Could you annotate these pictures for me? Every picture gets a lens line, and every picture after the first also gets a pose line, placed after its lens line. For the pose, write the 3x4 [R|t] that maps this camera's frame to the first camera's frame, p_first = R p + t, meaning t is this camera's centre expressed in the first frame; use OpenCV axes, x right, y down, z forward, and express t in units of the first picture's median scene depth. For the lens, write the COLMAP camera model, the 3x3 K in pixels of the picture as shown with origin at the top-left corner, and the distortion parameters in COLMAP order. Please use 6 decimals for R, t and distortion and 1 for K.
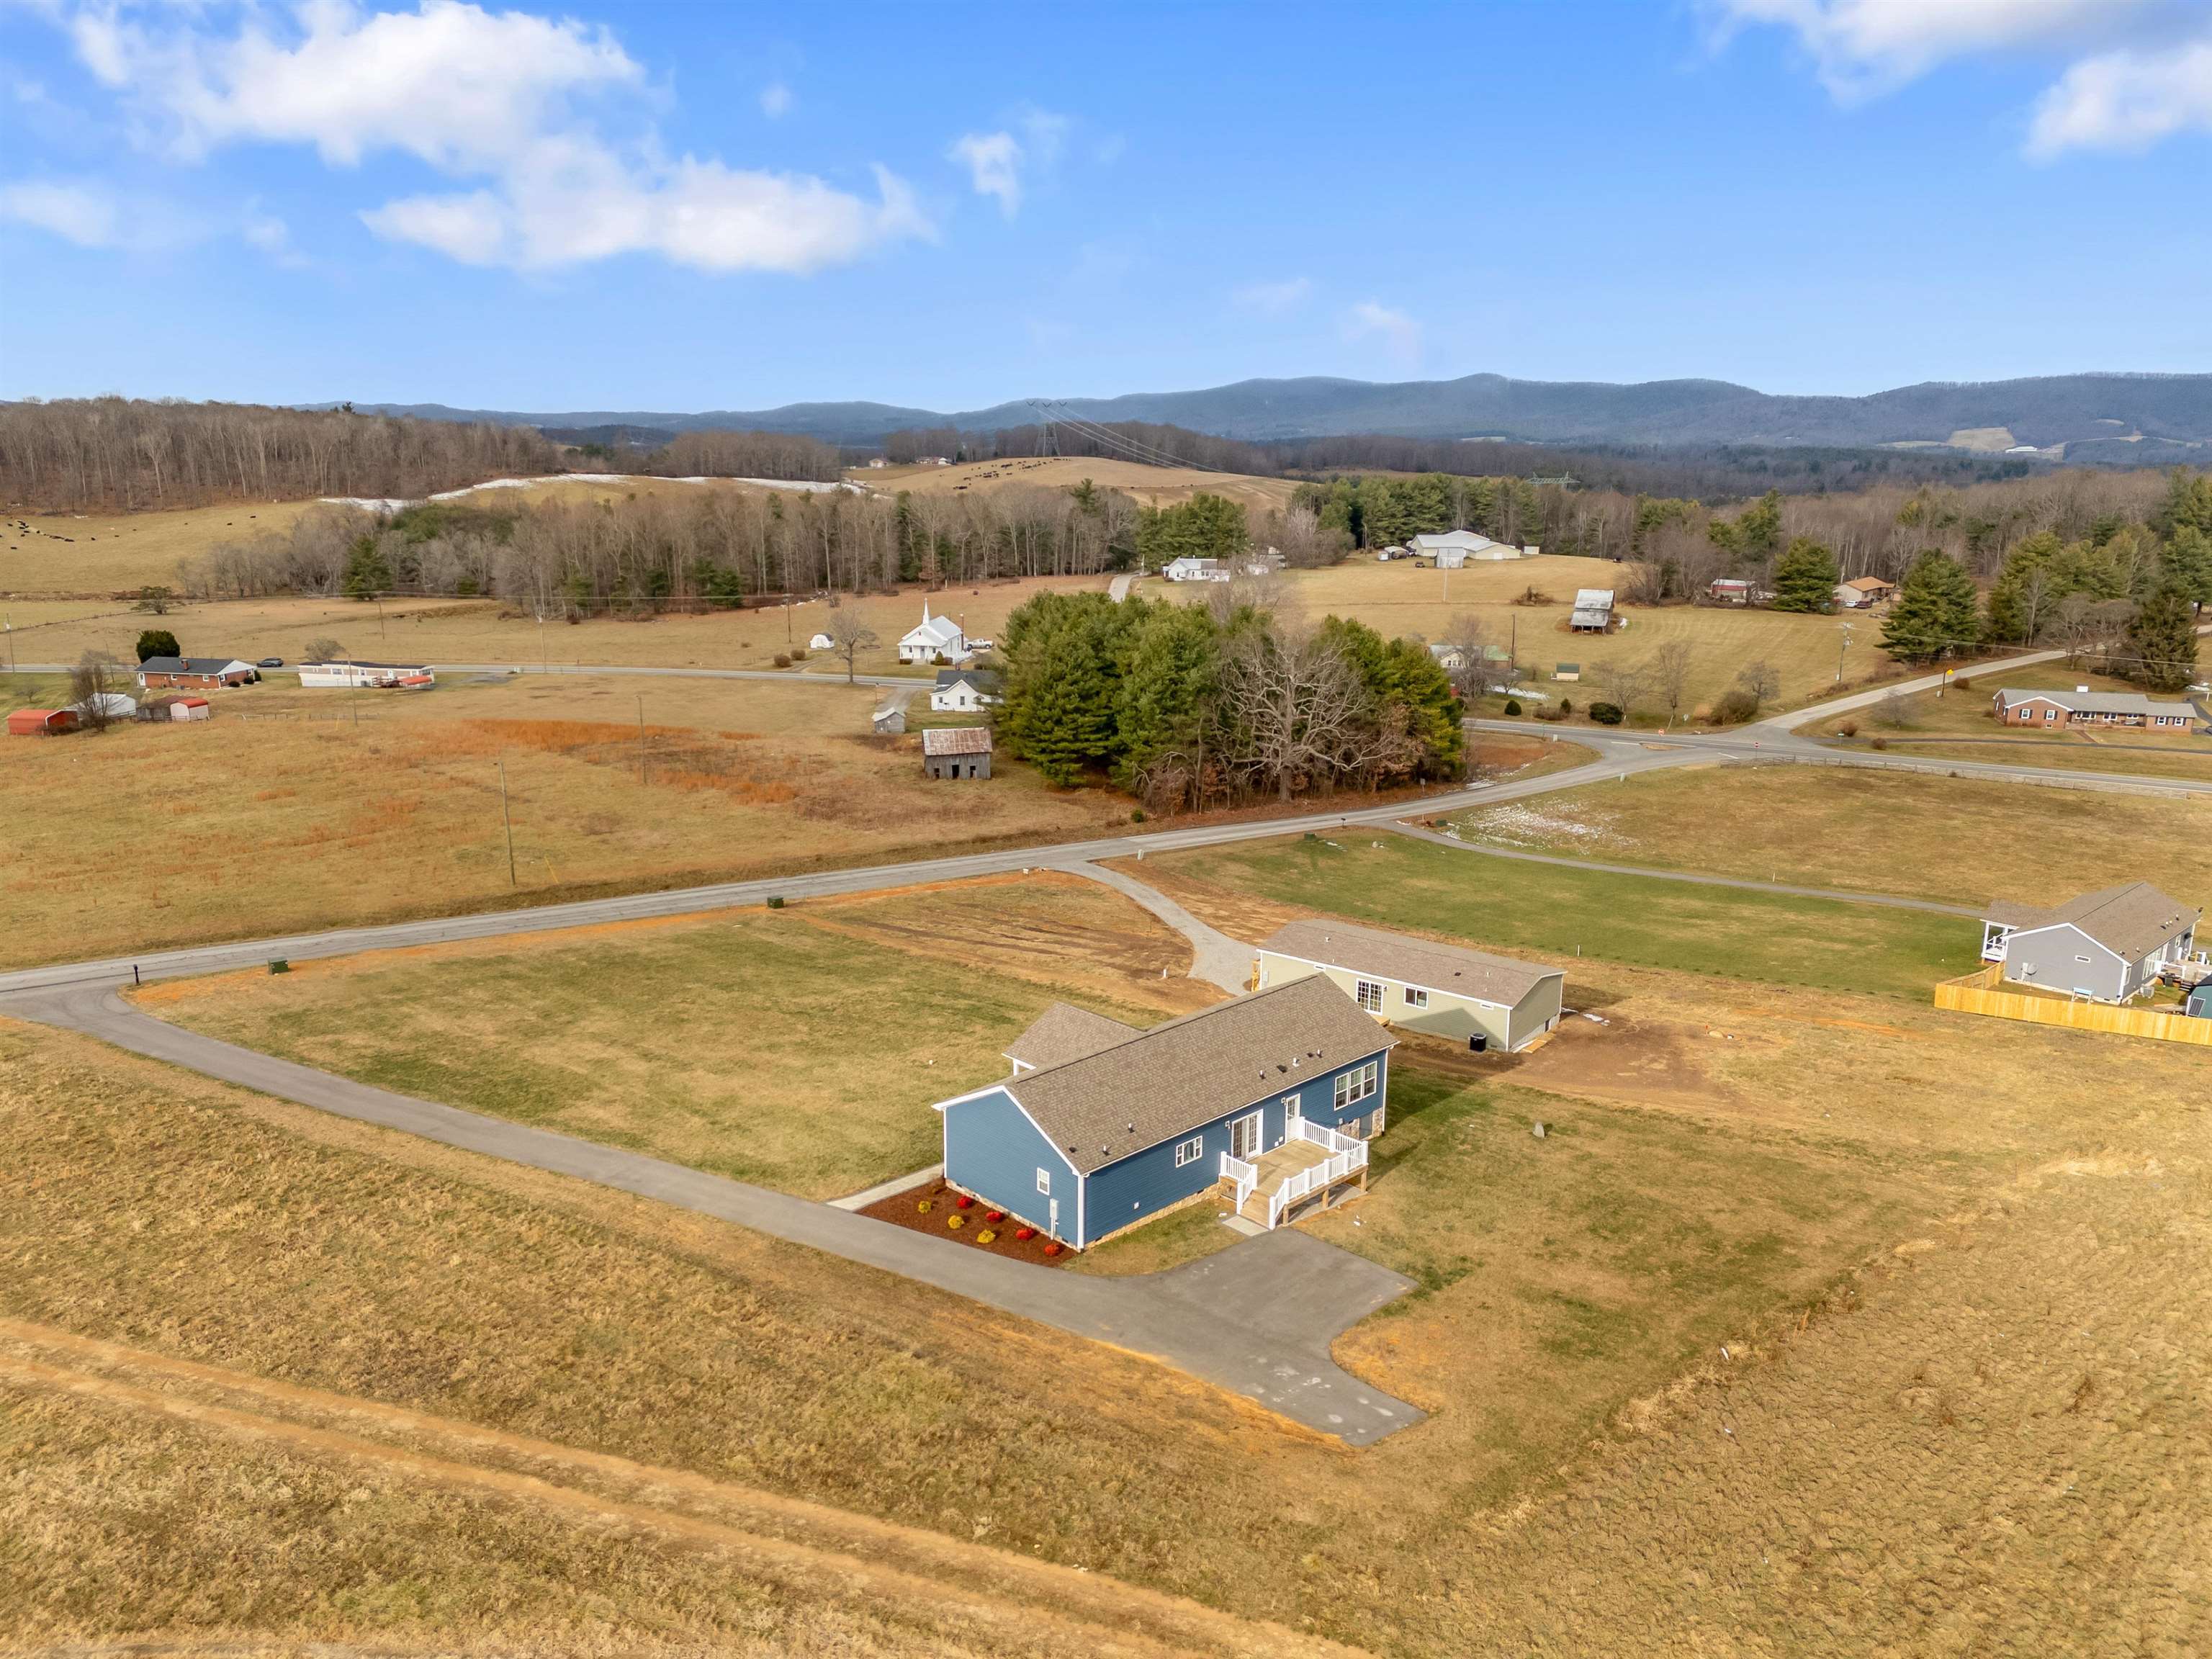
lens RADIAL K [[1611.6, 0, 1111.0], [0, 1611.6, 837.8], [0, 0, 1]] dist [0.080249, -0.071039]
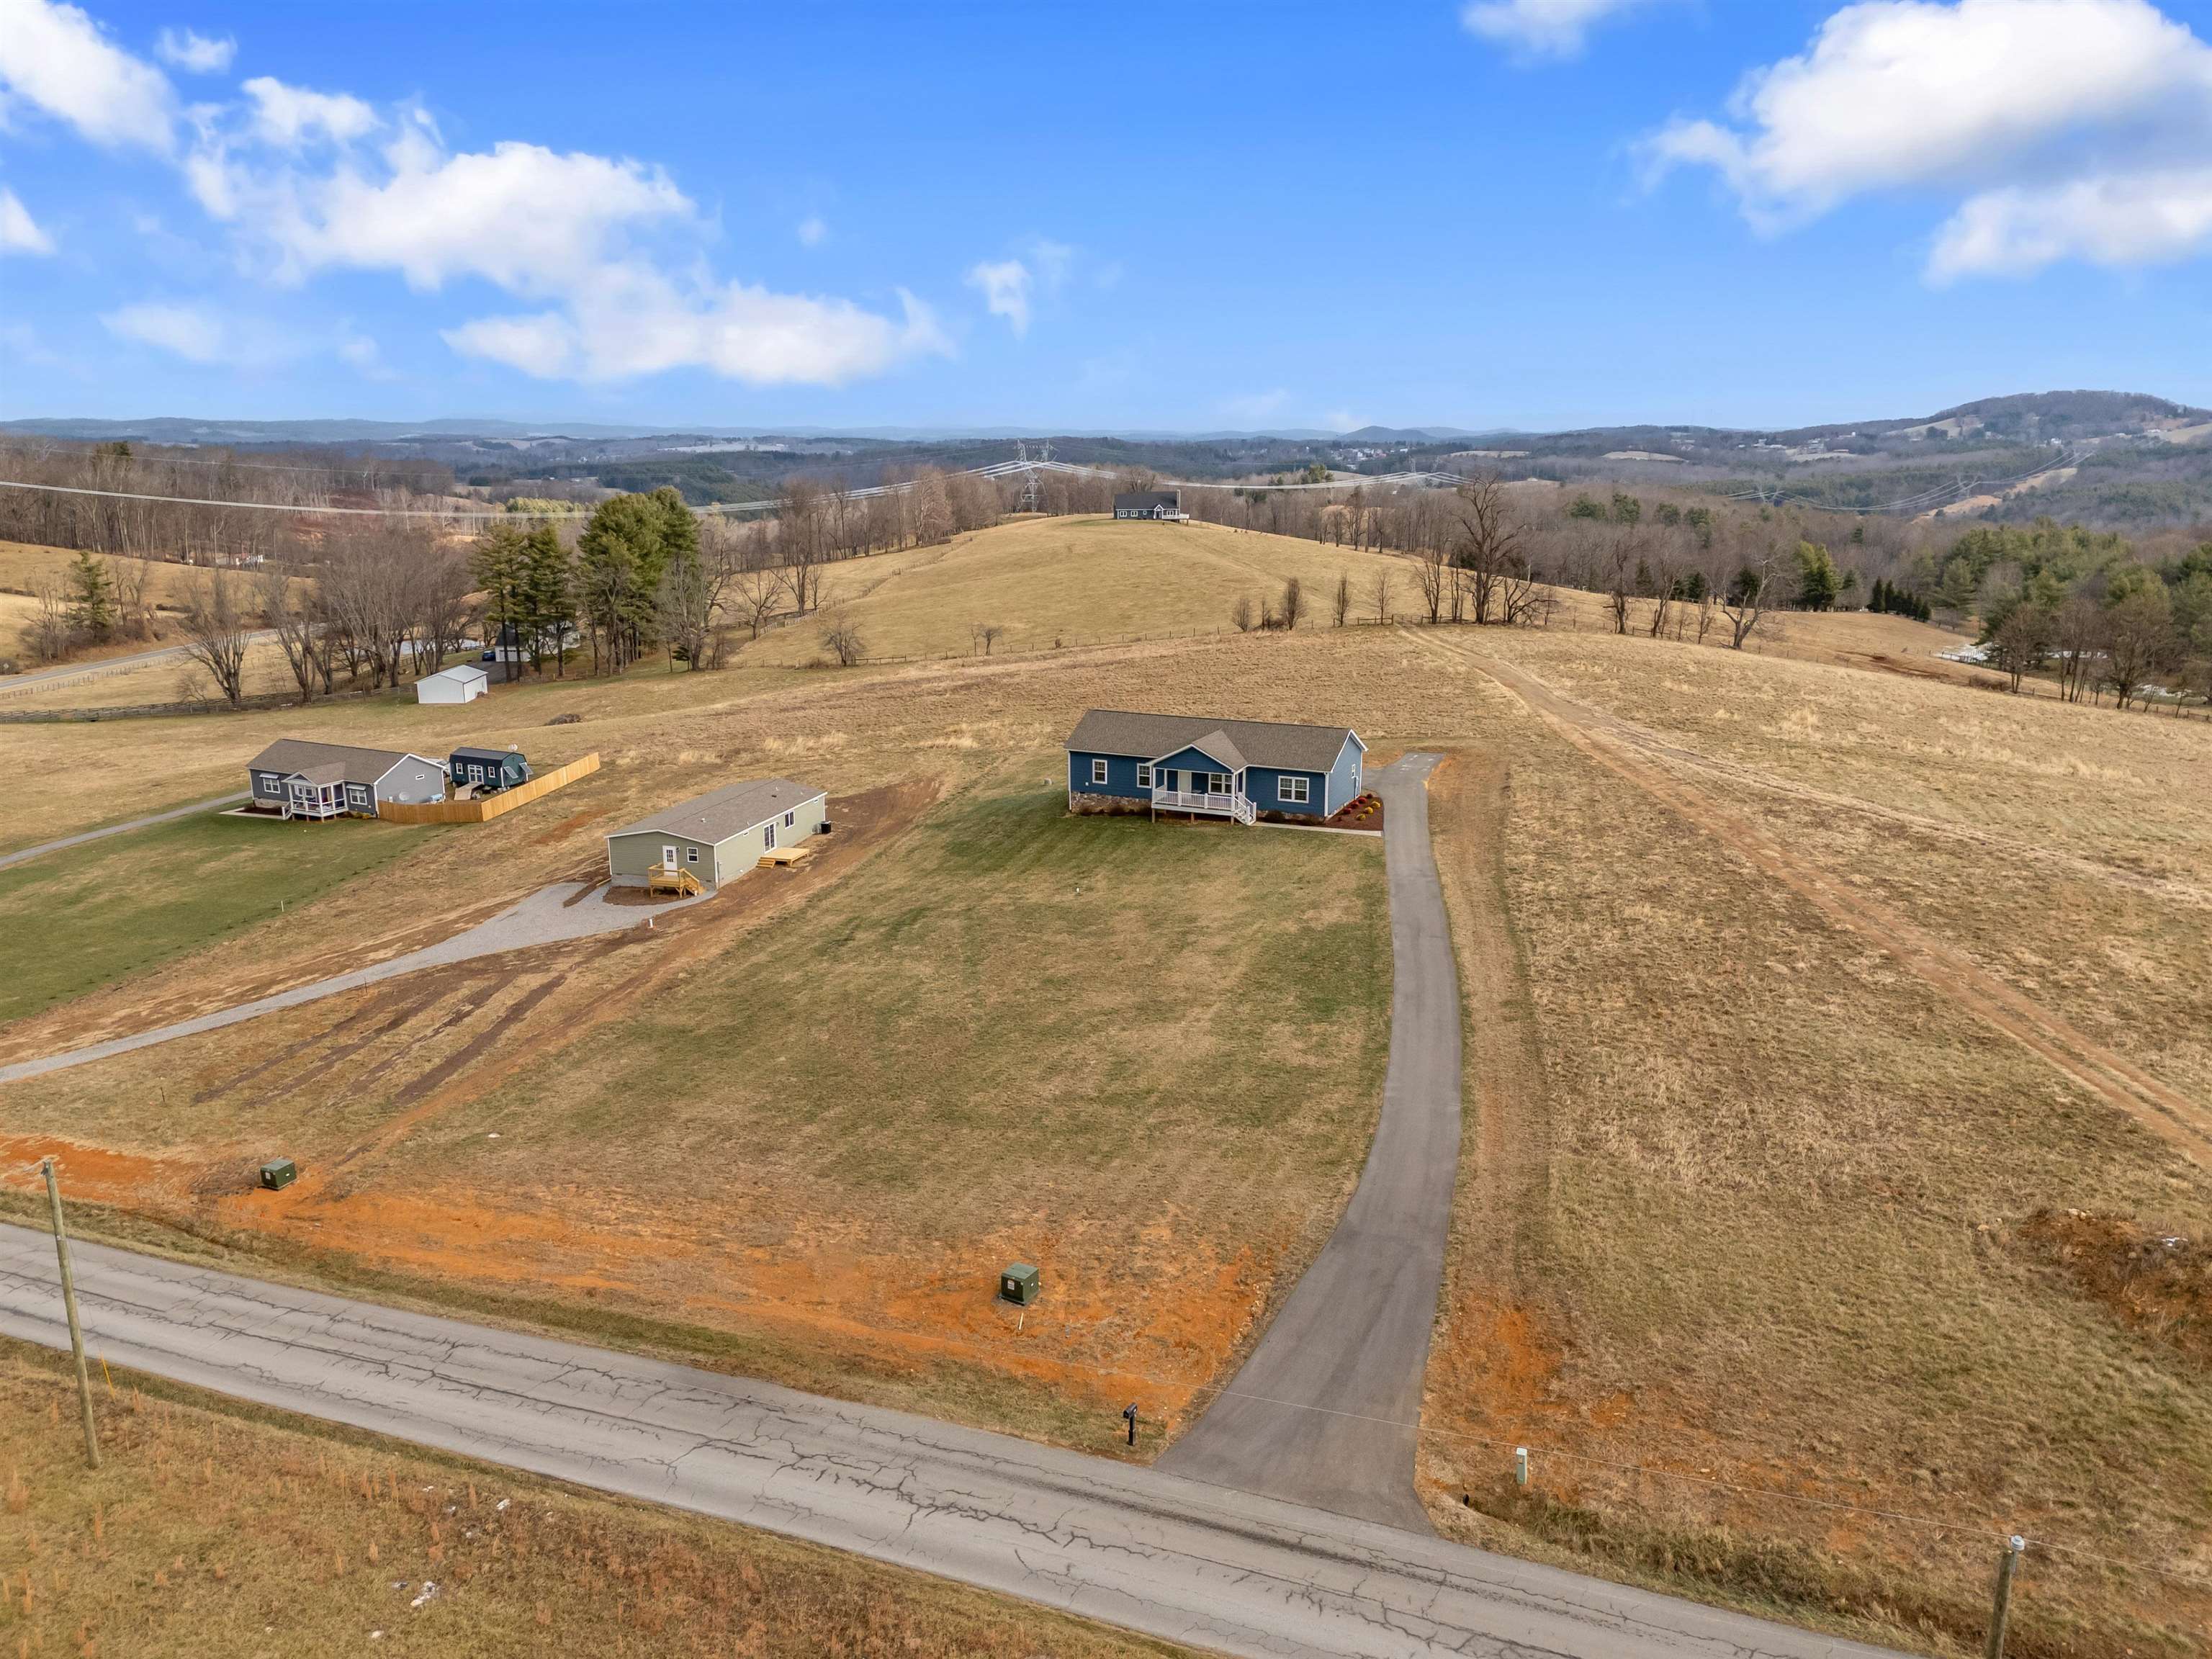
lens RADIAL K [[1607.6, 0, 1113.4], [0, 1607.6, 838.4], [0, 0, 1]] dist [0.104619, -0.118210]
pose [[-0.363879, -0.232697, 0.901911, -0.968239], [0.221300, 0.918967, 0.326382, -0.224310], [-0.904775, 0.318357, -0.282897, 1.079100]]
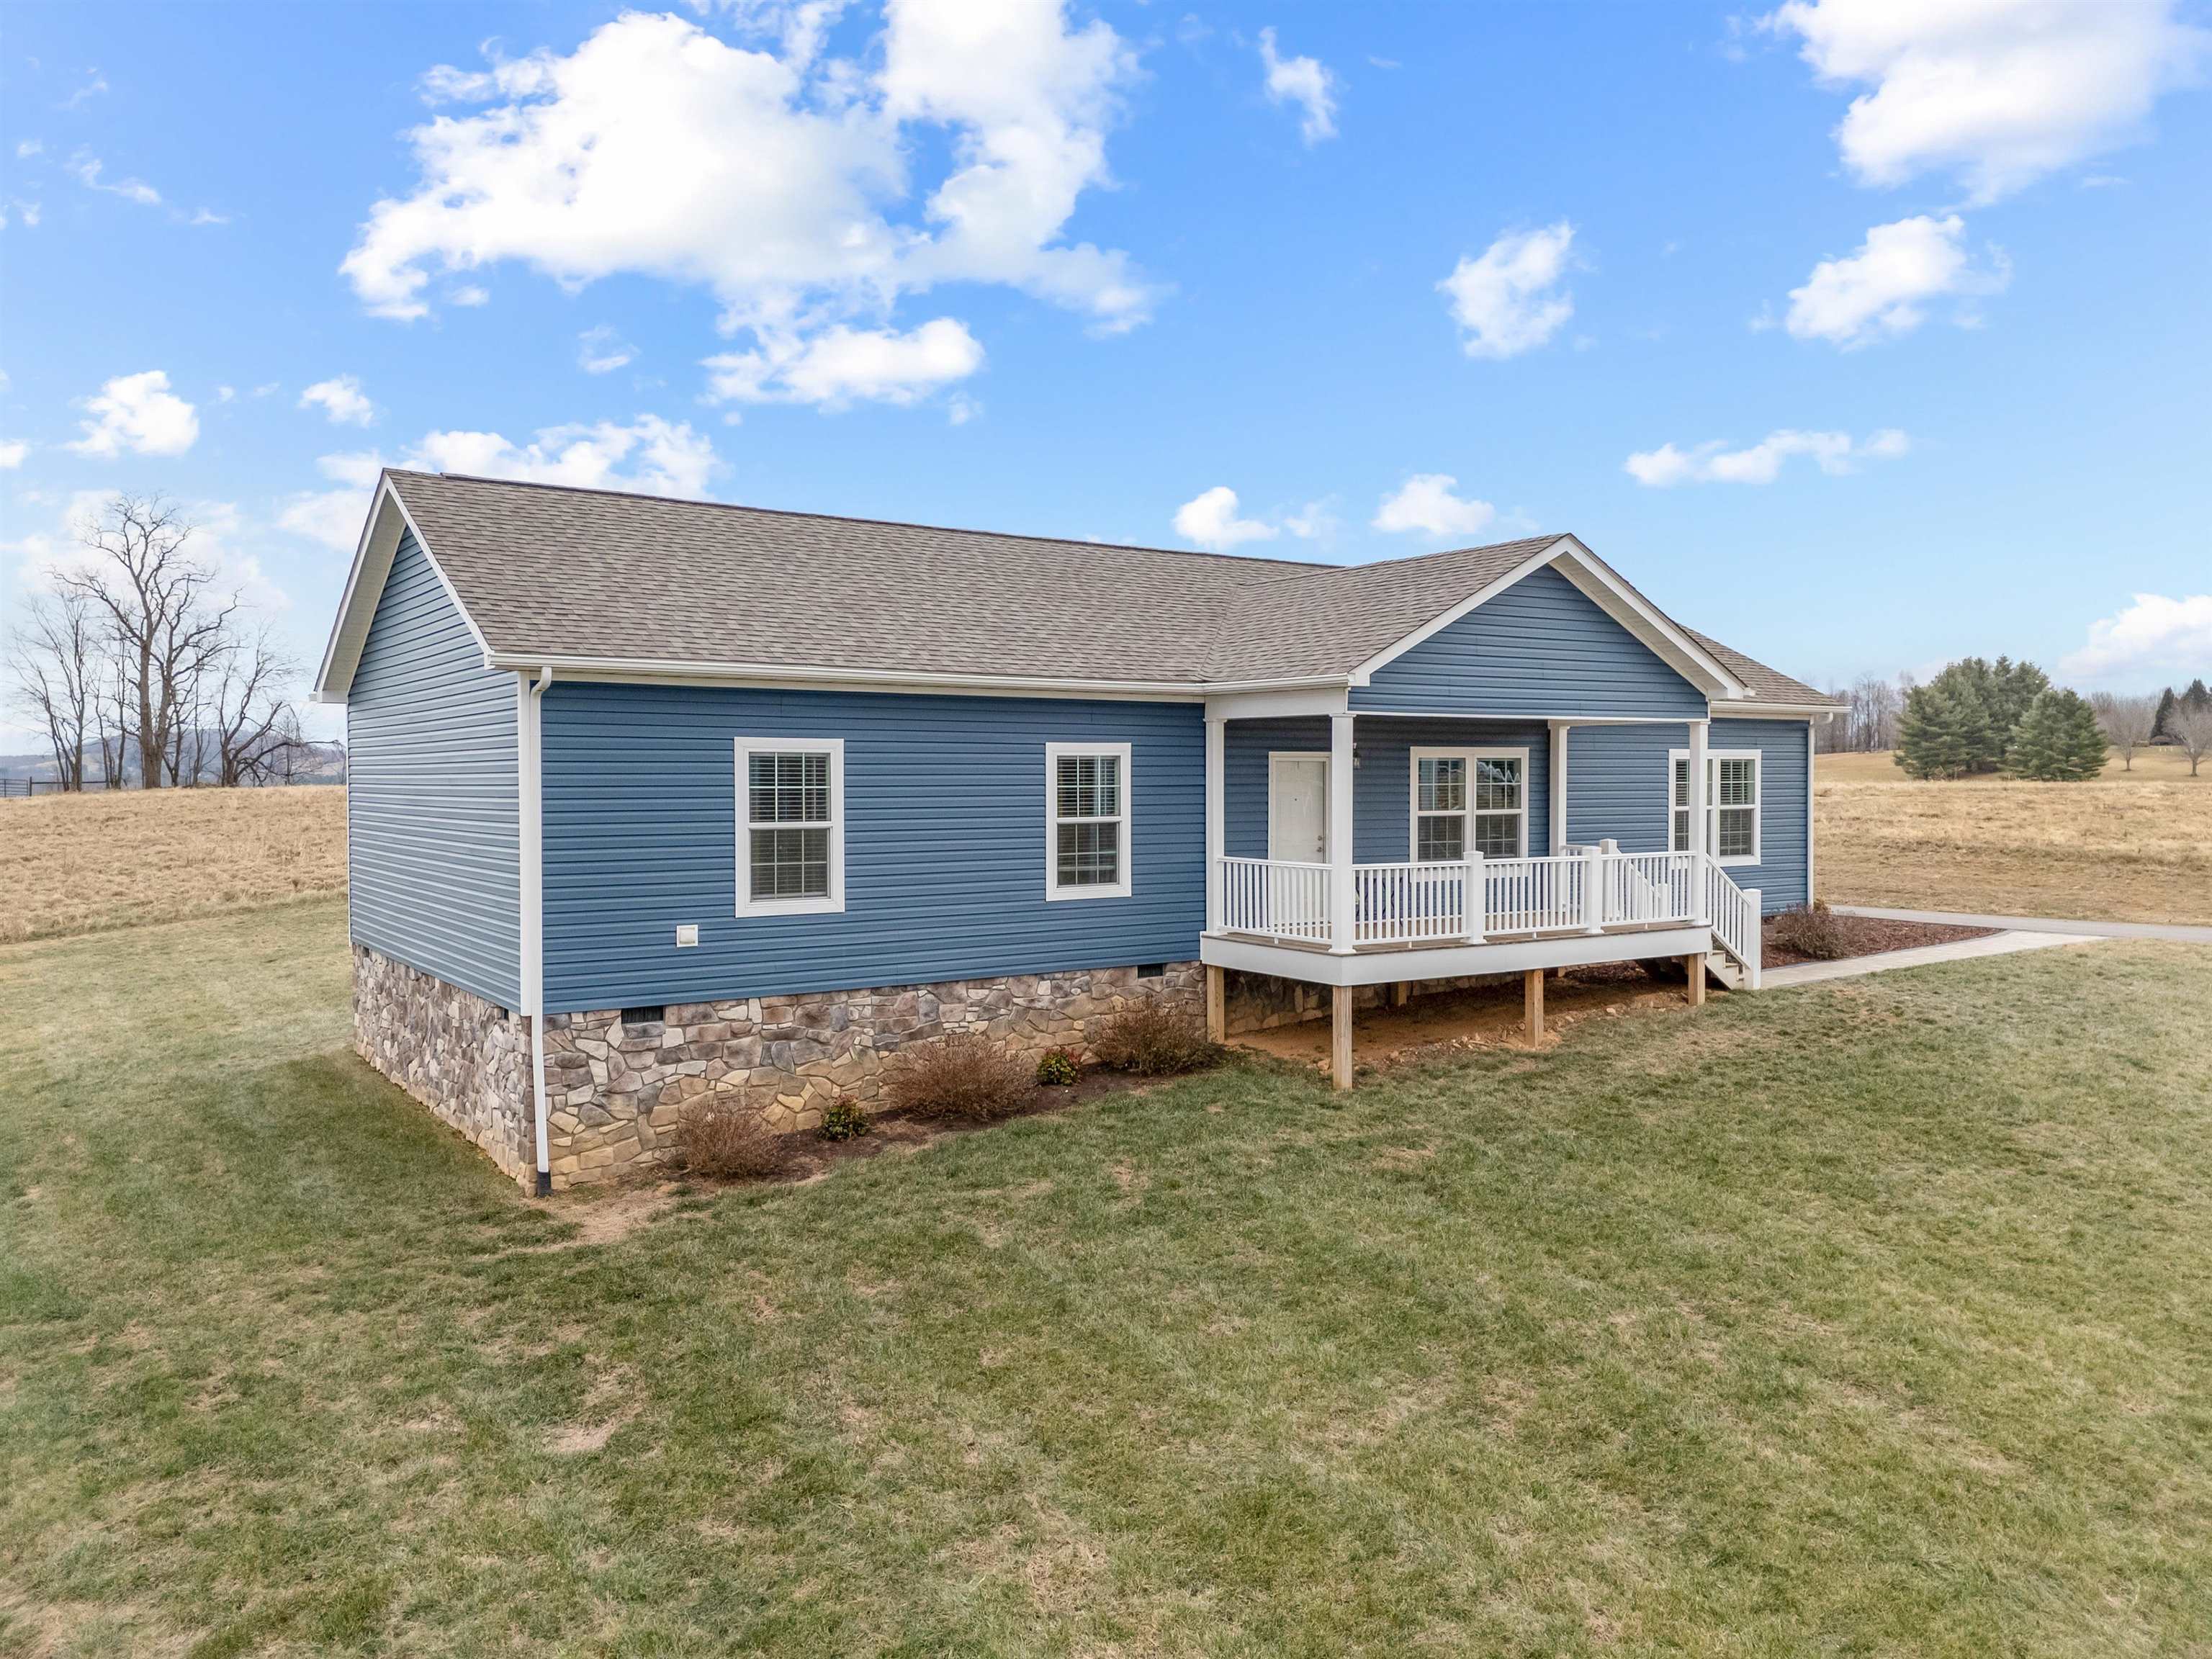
lens RADIAL K [[1622.3, 0, 1114.2], [0, 1622.3, 818.5], [0, 0, 1]] dist [0.095893, -0.100600]
pose [[-0.985357, -0.010452, 0.170181, -0.007485], [0.035474, 0.963711, 0.264582, 0.053904], [-0.166771, 0.266745, -0.949228, 0.898142]]
